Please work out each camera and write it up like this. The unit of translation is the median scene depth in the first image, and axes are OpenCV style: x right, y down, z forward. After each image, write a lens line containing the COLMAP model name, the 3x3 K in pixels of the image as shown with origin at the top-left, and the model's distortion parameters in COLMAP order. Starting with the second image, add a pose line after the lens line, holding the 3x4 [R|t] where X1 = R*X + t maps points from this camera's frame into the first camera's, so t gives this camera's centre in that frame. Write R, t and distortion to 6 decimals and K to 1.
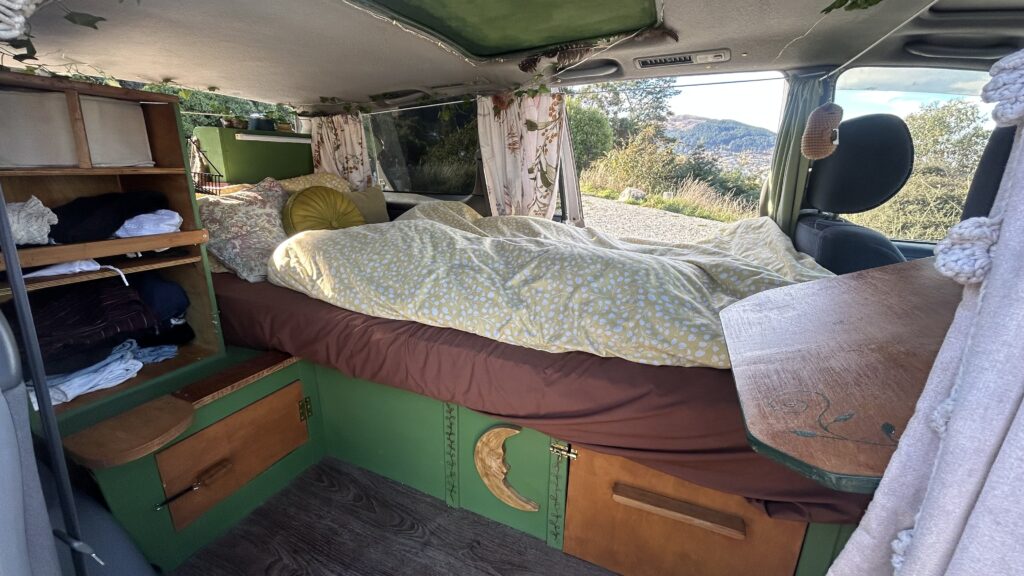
lens RADIAL K [[415.7, 0, 505.6], [0, 415.7, 289.7], [0, 0, 1]] dist [-0.001382, -0.000069]
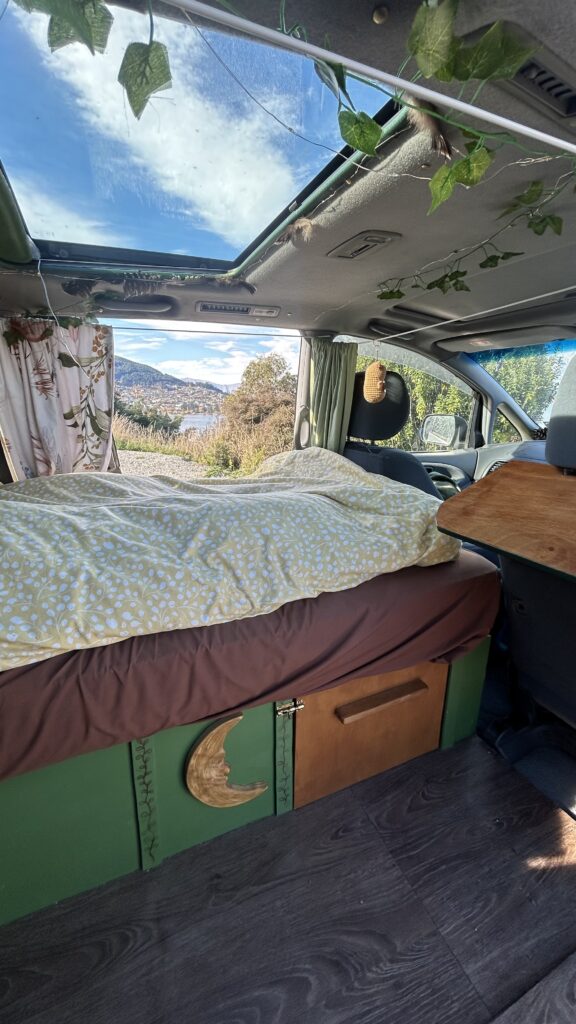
lens RADIAL K [[415.7, 0, 287.7], [0, 415.7, 509.5], [0, 0, 1]] dist [-0.001382, -0.000069]
pose [[0.662685, -0.200637, 0.721521, -0.424974], [0.222905, 0.972621, 0.065734, -0.110456], [-0.714956, 0.117270, 0.689265, 0.267814]]
